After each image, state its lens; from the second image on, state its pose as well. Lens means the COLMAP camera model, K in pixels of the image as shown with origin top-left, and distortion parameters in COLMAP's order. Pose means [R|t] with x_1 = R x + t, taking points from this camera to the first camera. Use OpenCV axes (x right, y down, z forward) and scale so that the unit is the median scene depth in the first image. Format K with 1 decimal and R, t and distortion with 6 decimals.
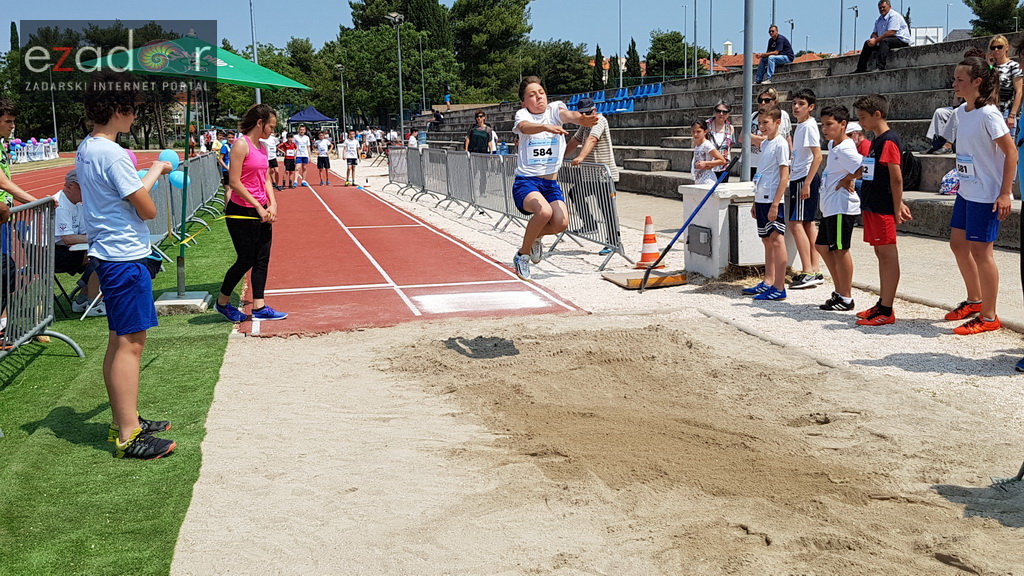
lens RADIAL K [[1096.0, 0, 511.7], [0, 1096.0, 276.0], [0, 0, 1]] dist [0.151771, 0.000000]
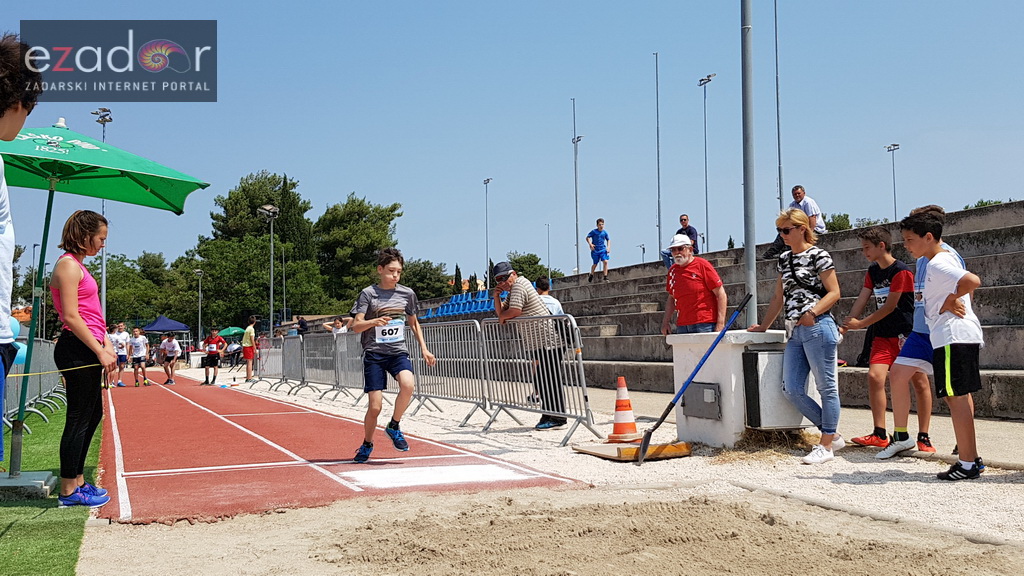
lens RADIAL K [[1096.0, 0, 504.2], [0, 1096.0, 265.8], [0, 0, 1]] dist [0.151771, 0.000000]
pose [[0.992229, 0.017688, 0.123164, -0.045980], [0.008274, 0.978275, -0.207146, 0.023441], [-0.124152, 0.206556, 0.970526, 0.139503]]
